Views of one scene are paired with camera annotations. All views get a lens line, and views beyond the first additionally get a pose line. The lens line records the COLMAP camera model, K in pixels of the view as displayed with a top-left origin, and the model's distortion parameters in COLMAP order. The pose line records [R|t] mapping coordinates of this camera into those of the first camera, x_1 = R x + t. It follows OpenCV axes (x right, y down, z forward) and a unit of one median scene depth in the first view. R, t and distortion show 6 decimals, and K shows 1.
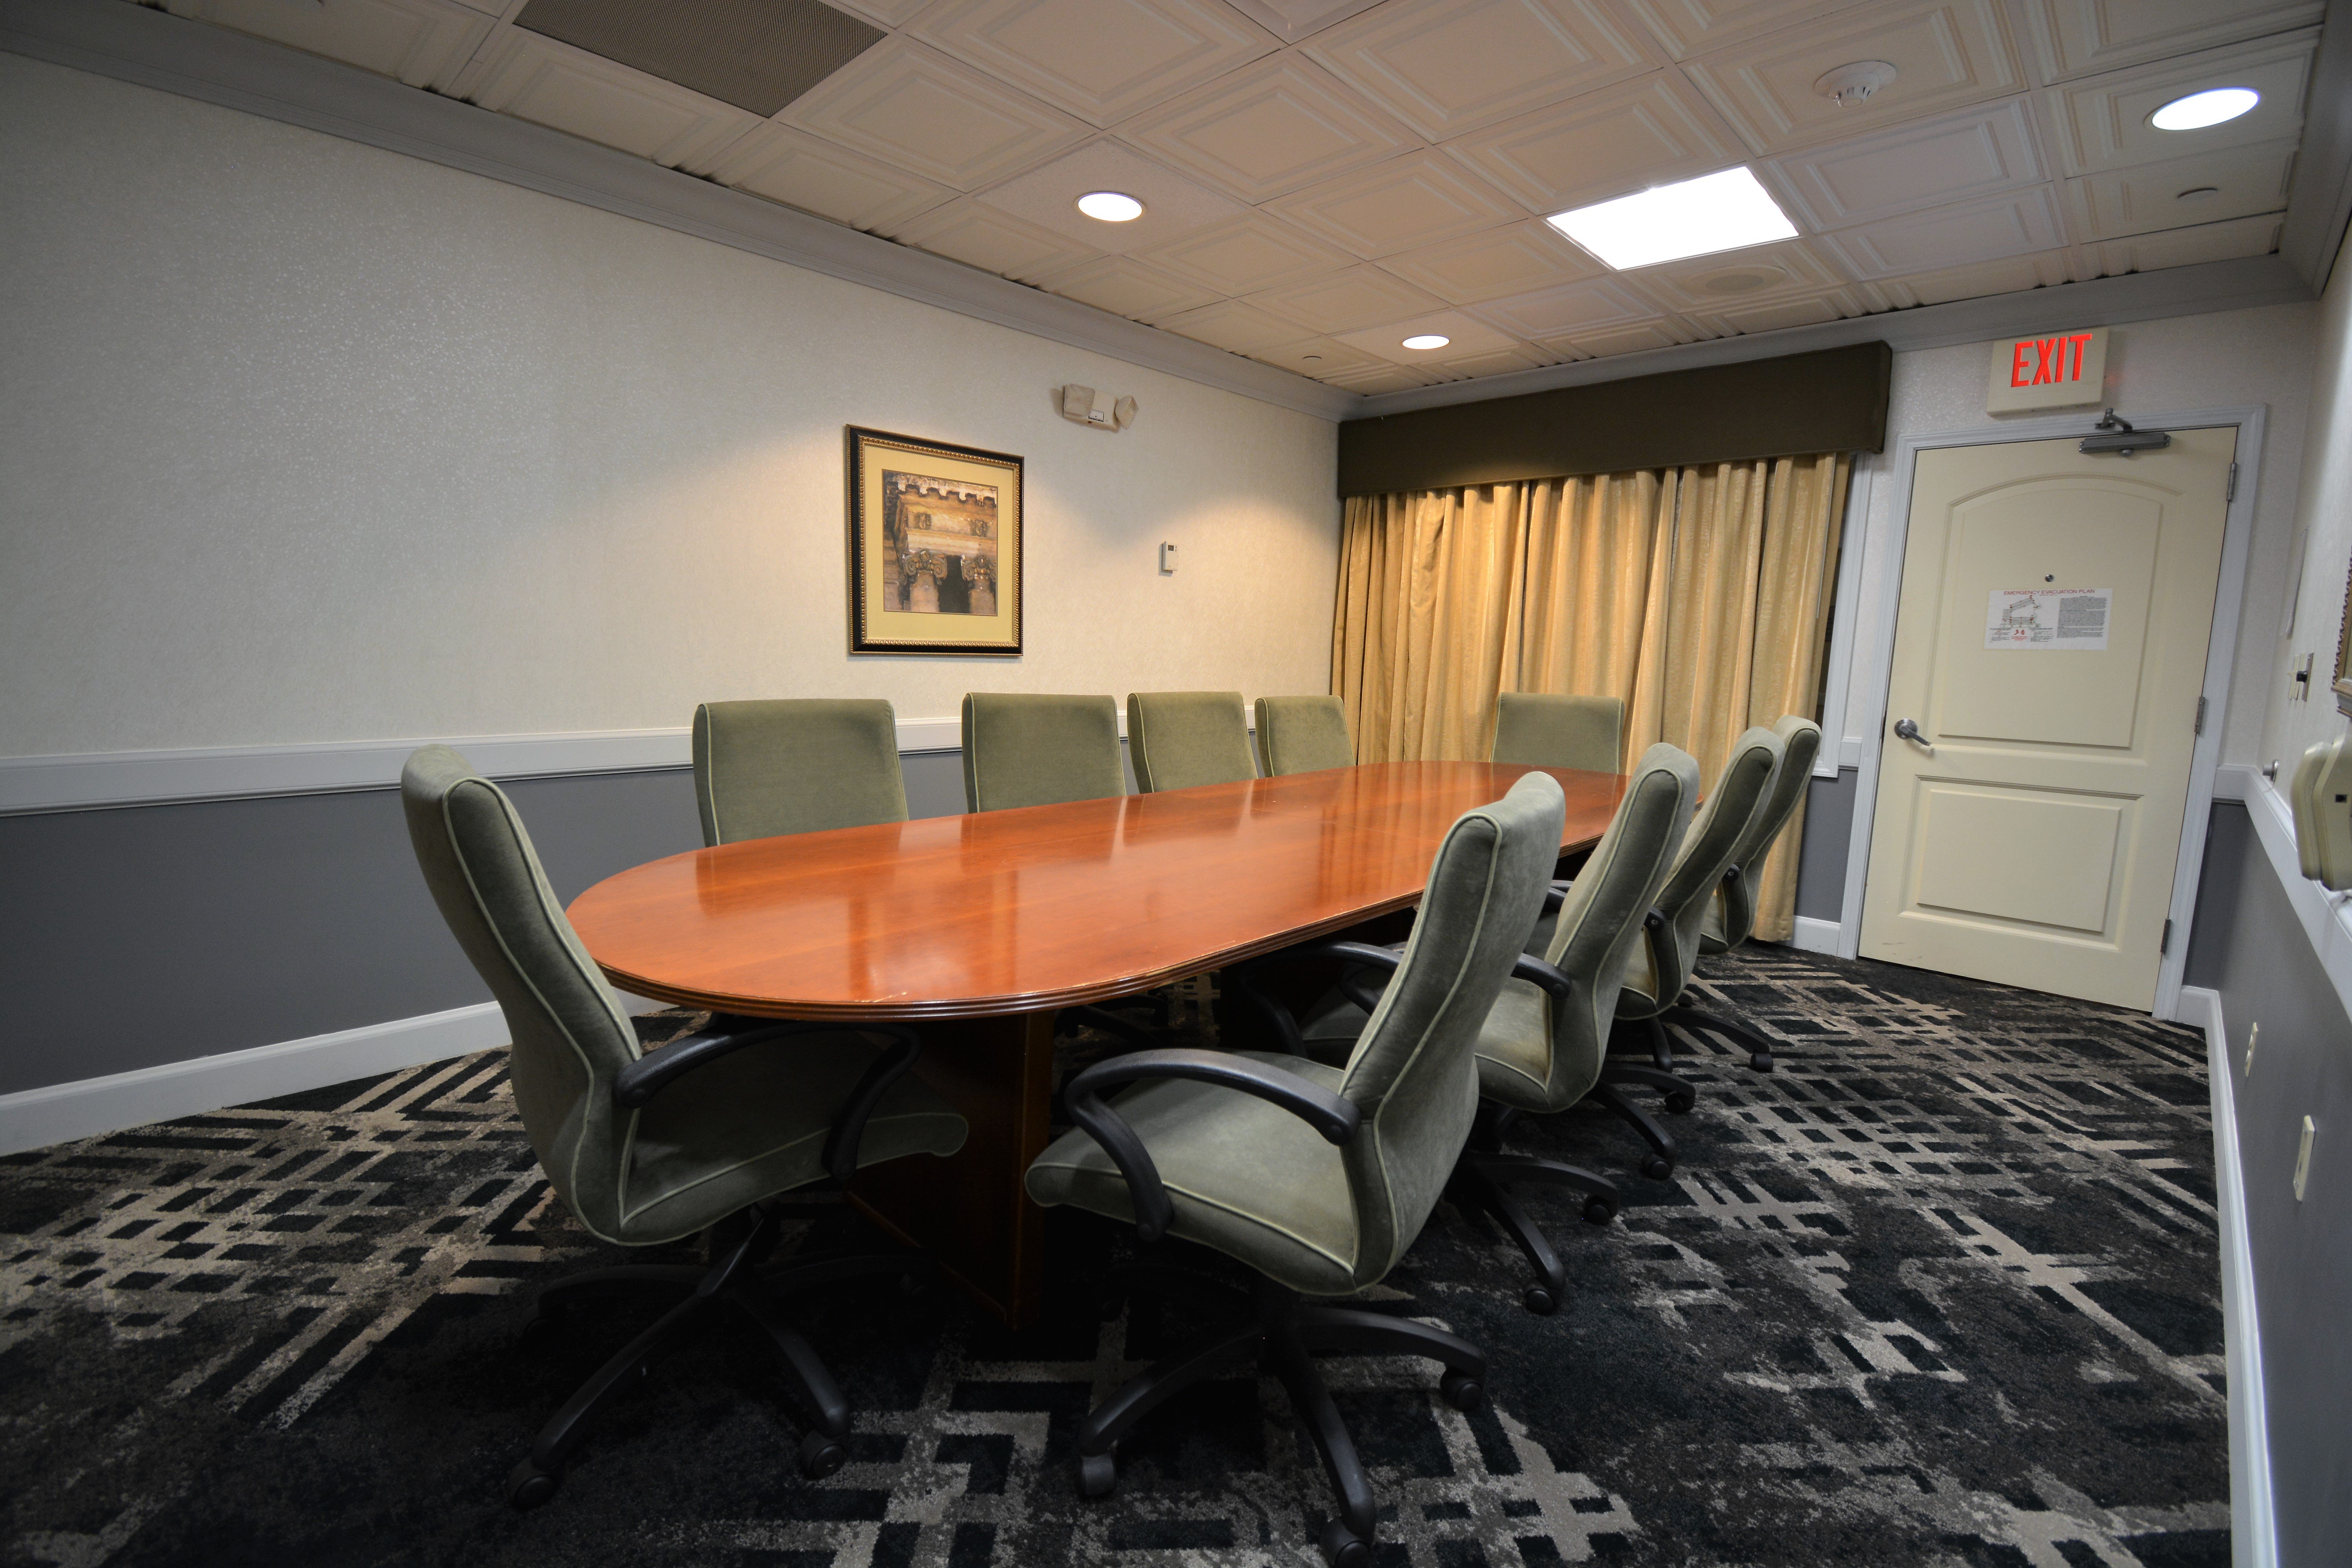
lens RADIAL K [[1087.6, 0, 1151.5], [0, 1087.6, 773.7], [0, 0, 1]] dist [-0.022744, -0.006391]
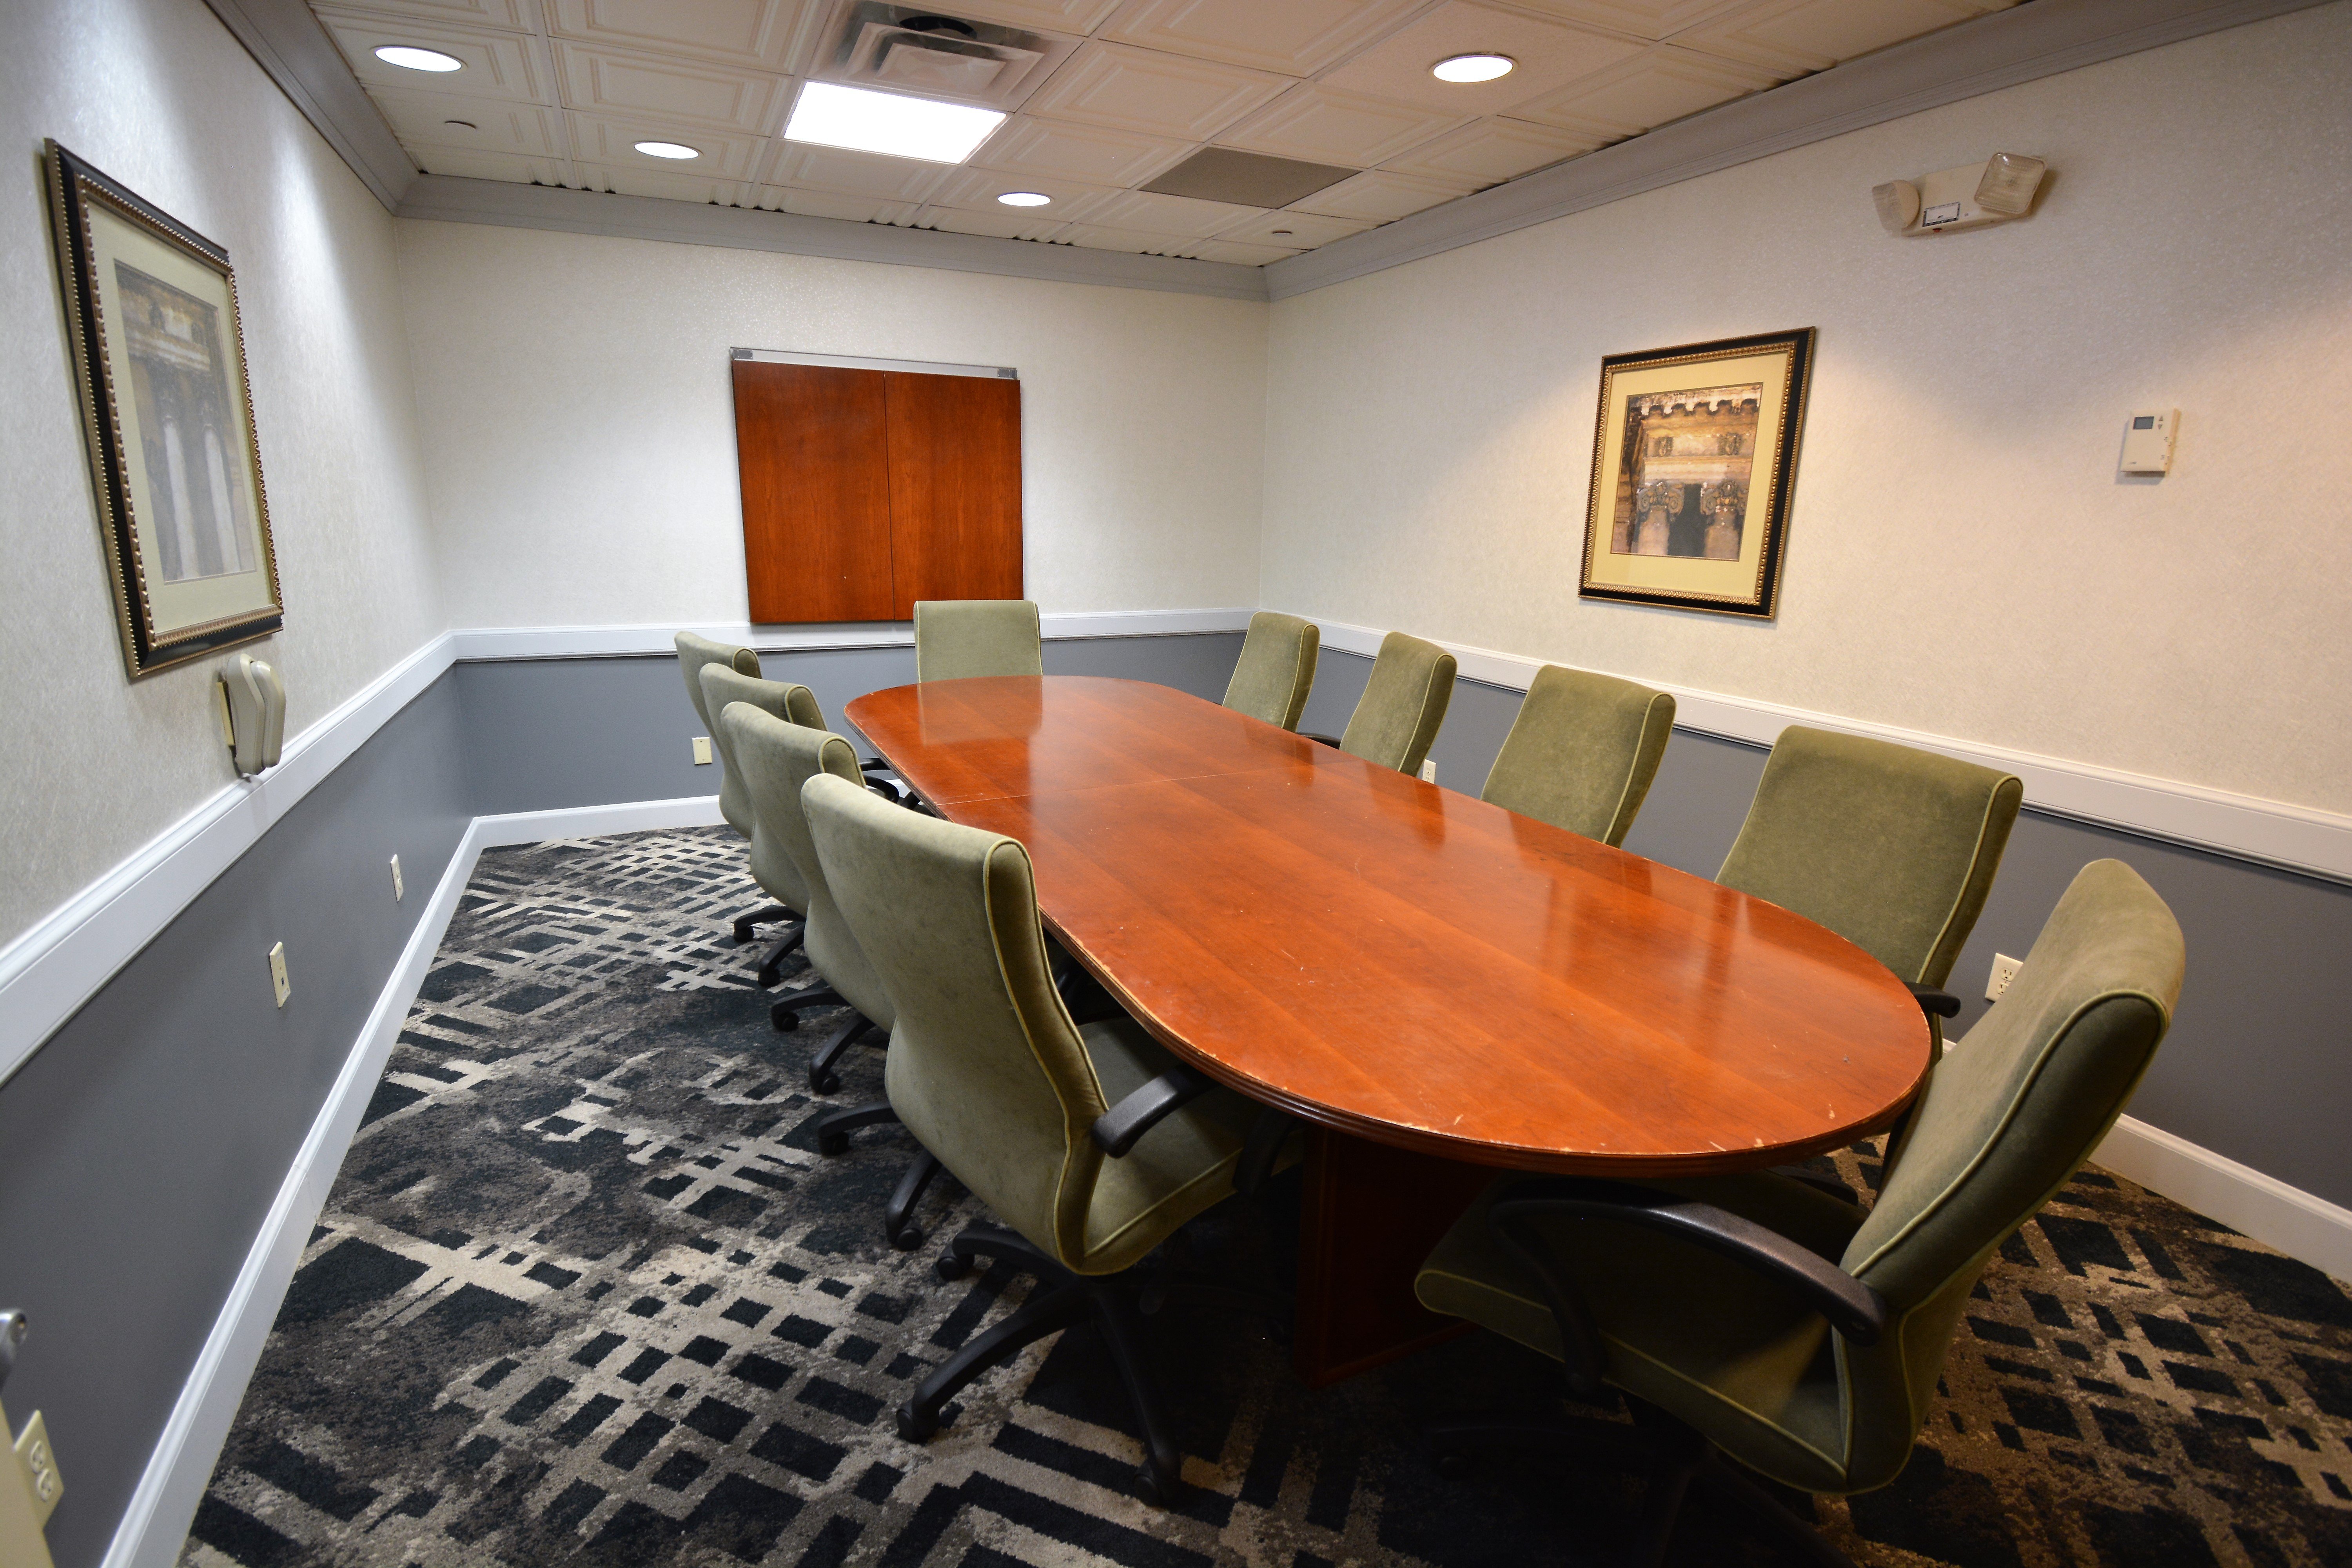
lens RADIAL K [[1144.6, 0, 1180.6], [0, 1144.6, 765.2], [0, 0, 1]] dist [-0.018659, 0.000928]
pose [[-0.367152, 0.183262, -0.911929, 1.311121], [-0.134450, 0.959647, 0.246982, -0.270564], [0.920393, 0.213289, -0.327697, 1.659190]]
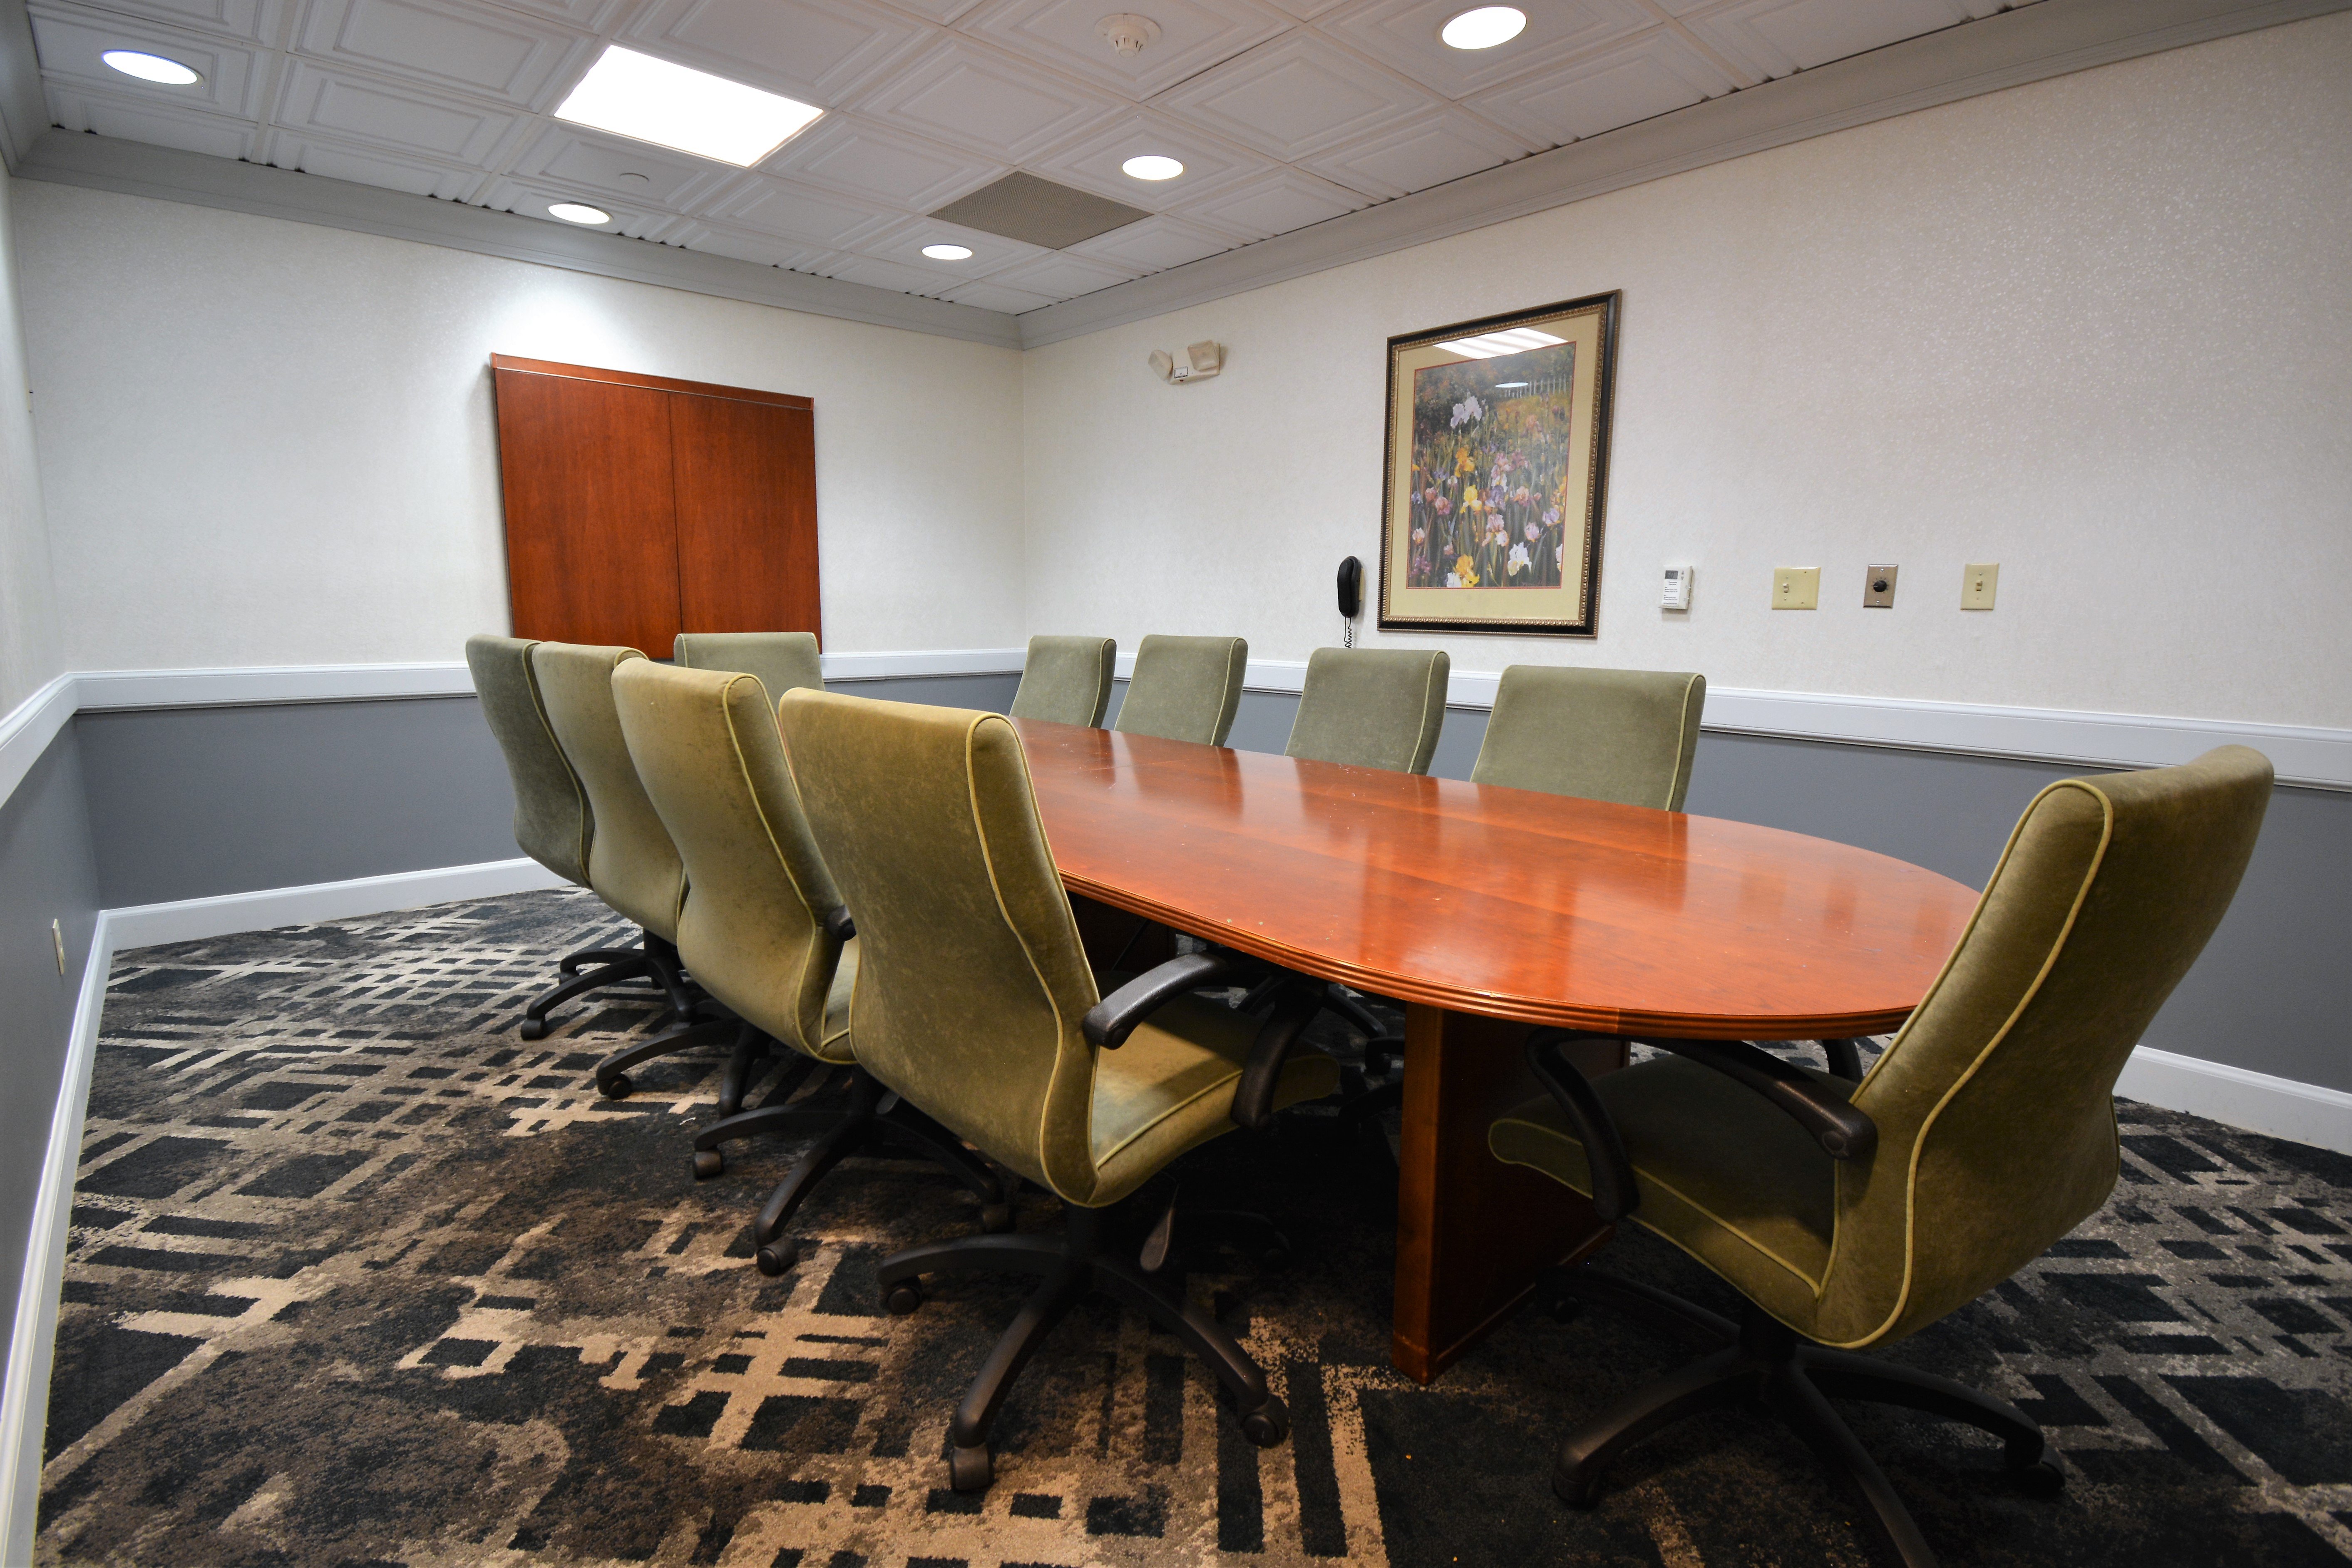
lens RADIAL K [[1087.6, 0, 1159.5], [0, 1087.6, 797.2], [0, 0, 1]] dist [-0.022744, -0.006391]
pose [[-0.069780, 0.154201, -0.985572, 1.178467], [-0.129305, 0.978248, 0.162210, -0.096810], [0.989147, 0.138759, -0.048323, 1.238203]]
